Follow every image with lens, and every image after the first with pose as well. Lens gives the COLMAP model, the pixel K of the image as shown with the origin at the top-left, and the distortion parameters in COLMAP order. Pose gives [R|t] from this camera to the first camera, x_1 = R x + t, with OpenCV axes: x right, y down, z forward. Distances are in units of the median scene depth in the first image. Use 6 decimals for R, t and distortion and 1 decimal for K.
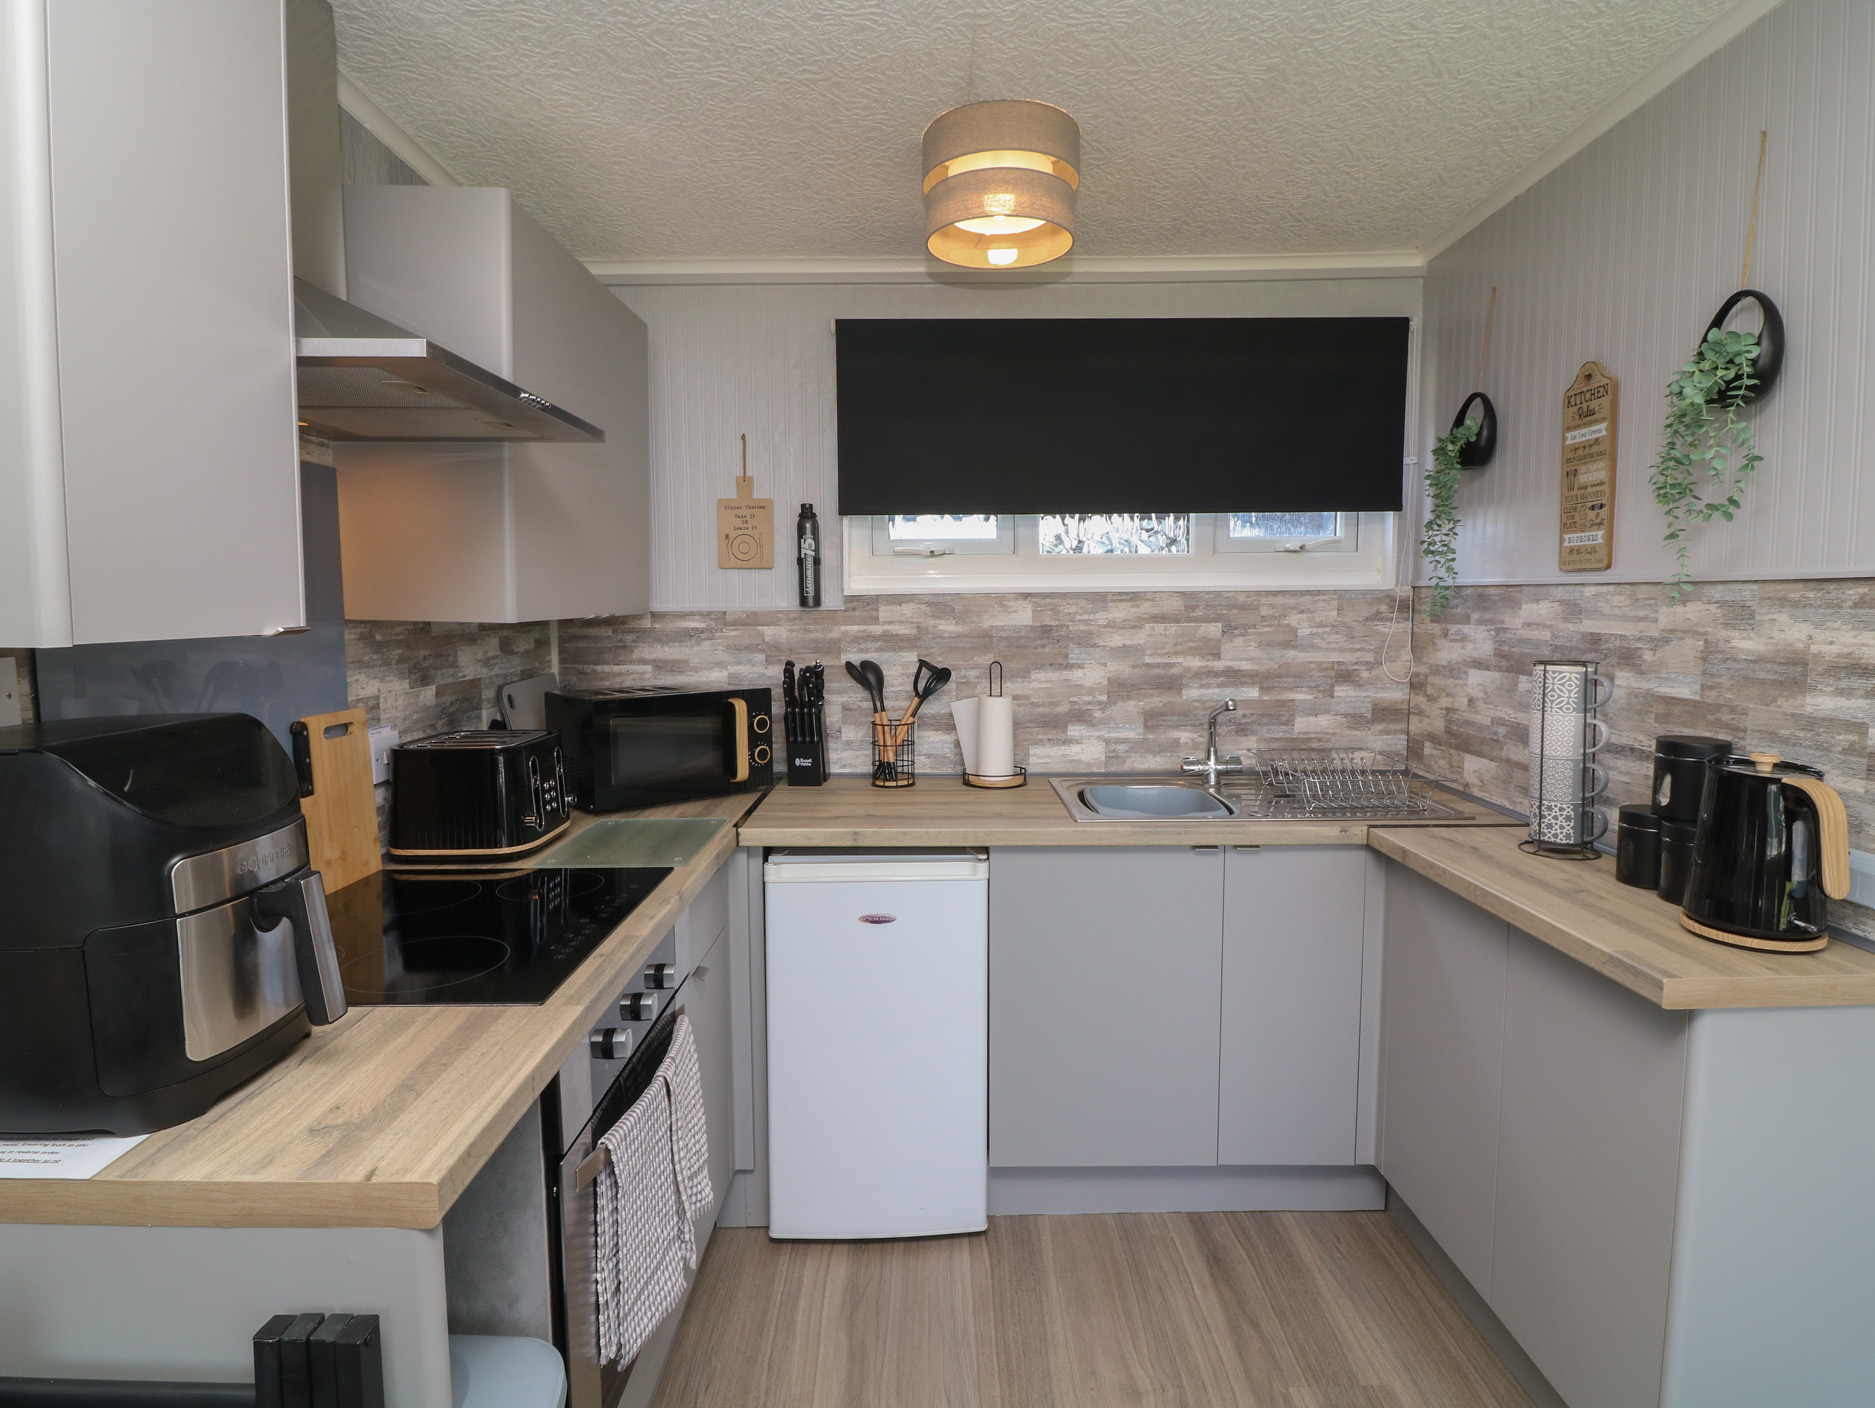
lens RADIAL K [[973.2, 0, 935.2], [0, 973.2, 679.8], [0, 0, 1]] dist [0.005081, -0.015606]
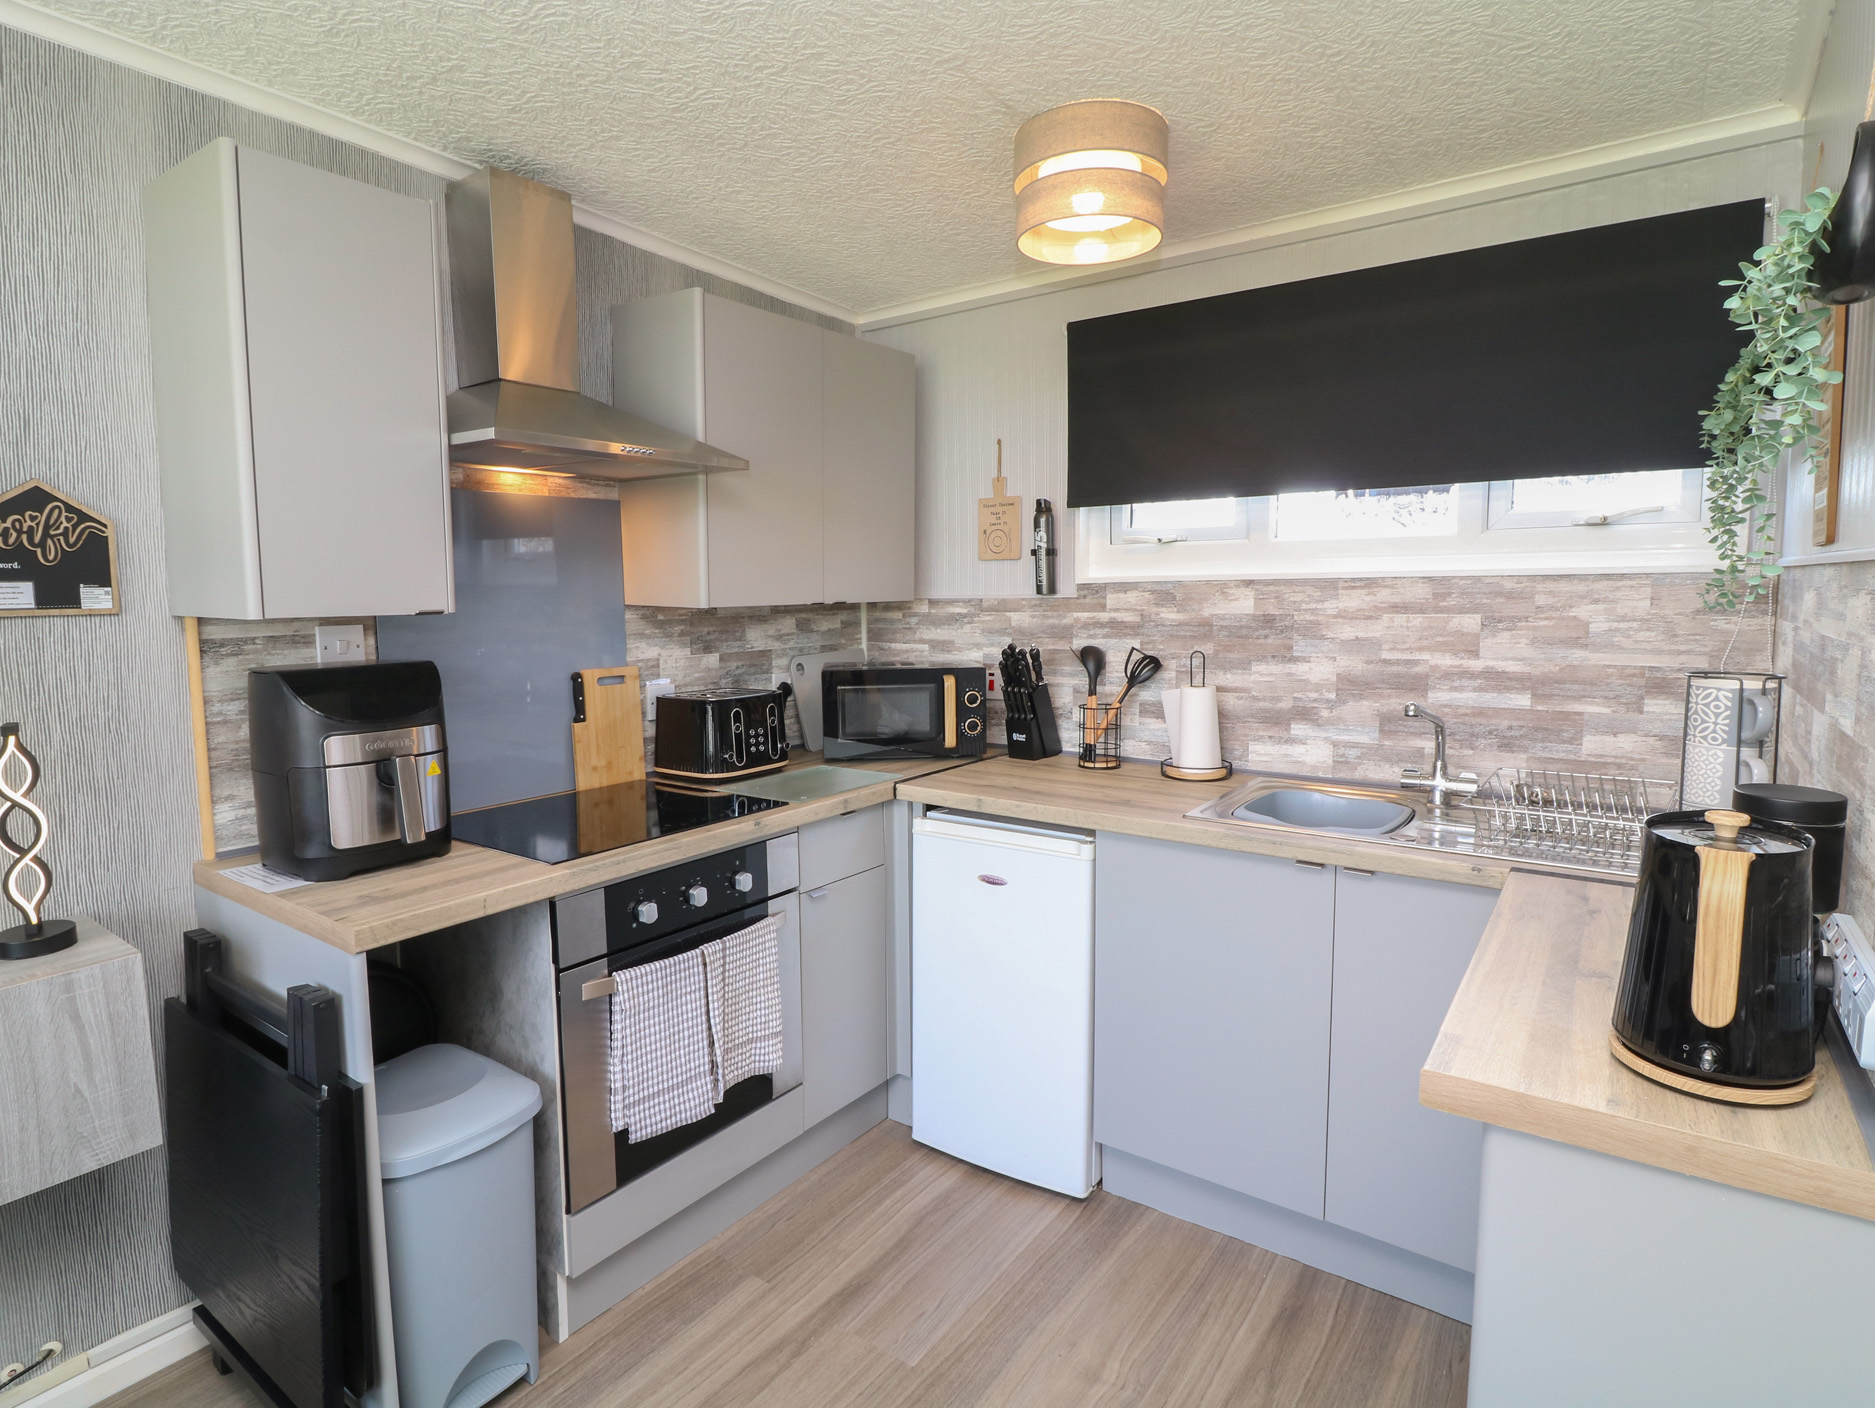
lens RADIAL K [[973.2, 0, 935.2], [0, 973.2, 679.8], [0, 0, 1]] dist [0.005081, -0.015606]
pose [[0.815395, 0.050879, -0.576665, 0.396432], [-0.041291, 0.998705, 0.029731, -0.007863], [0.577431, -0.000431, 0.816440, 0.051299]]
